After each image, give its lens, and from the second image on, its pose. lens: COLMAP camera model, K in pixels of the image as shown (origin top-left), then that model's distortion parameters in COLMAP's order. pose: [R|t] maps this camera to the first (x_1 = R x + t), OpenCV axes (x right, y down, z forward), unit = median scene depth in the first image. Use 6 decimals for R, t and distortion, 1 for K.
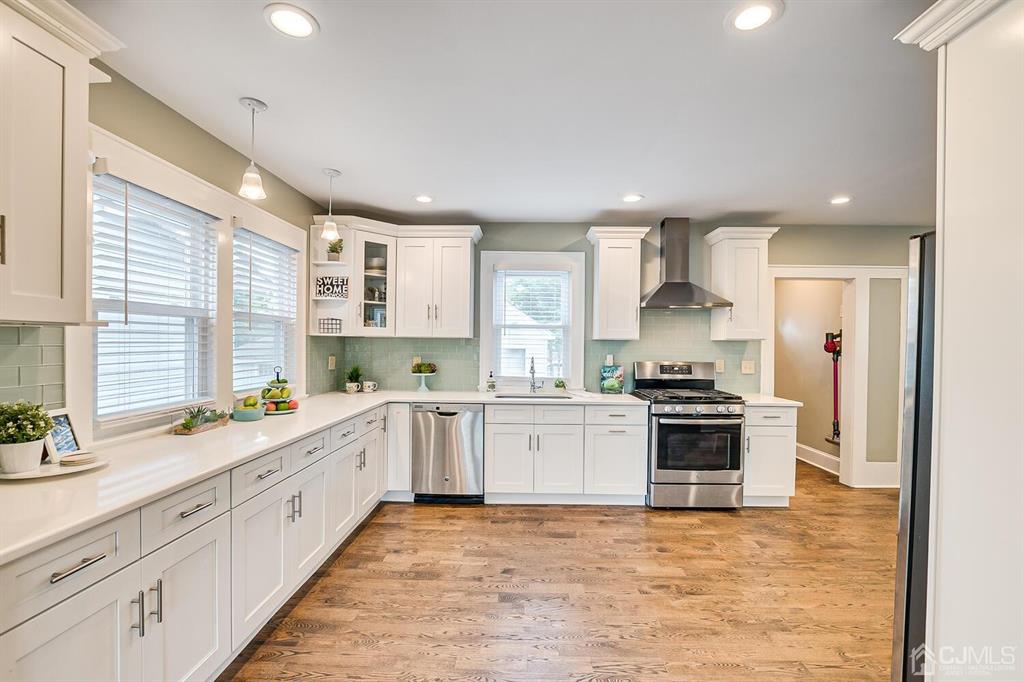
lens RADIAL K [[452.5, 0, 510.2], [0, 452.5, 347.8], [0, 0, 1]] dist [-0.023499, 0.004517]
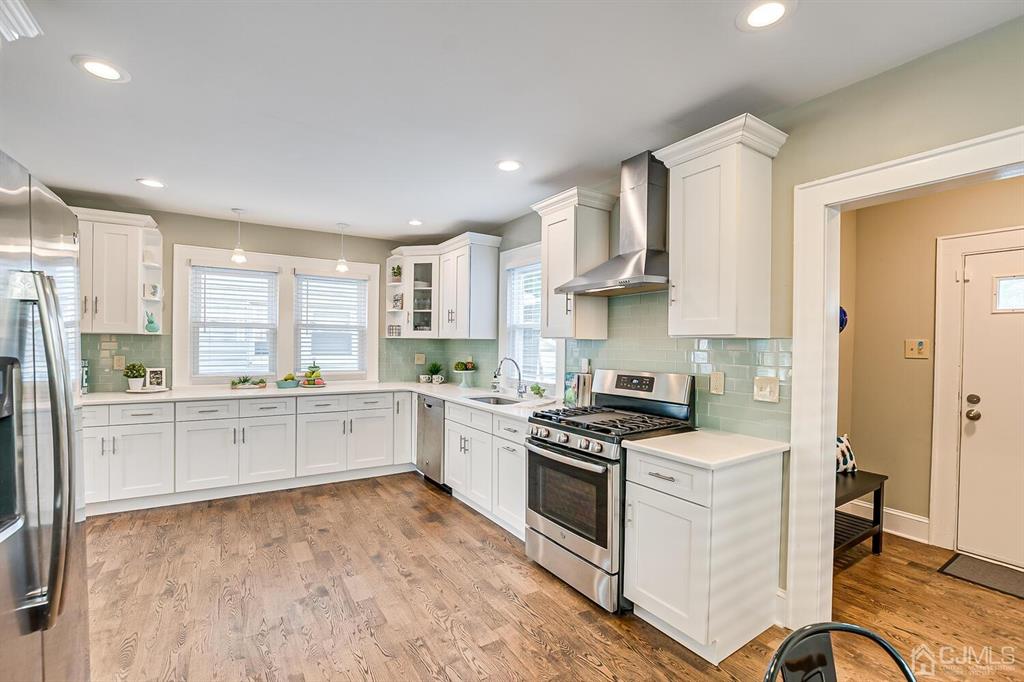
lens RADIAL K [[452.5, 0, 508.9], [0, 452.5, 347.4], [0, 0, 1]] dist [-0.023499, 0.004517]
pose [[0.560731, 0.005180, -0.827982, 0.898364], [-0.014992, 0.999880, -0.003898, 0.001352], [0.827862, 0.014599, 0.560741, 0.516410]]
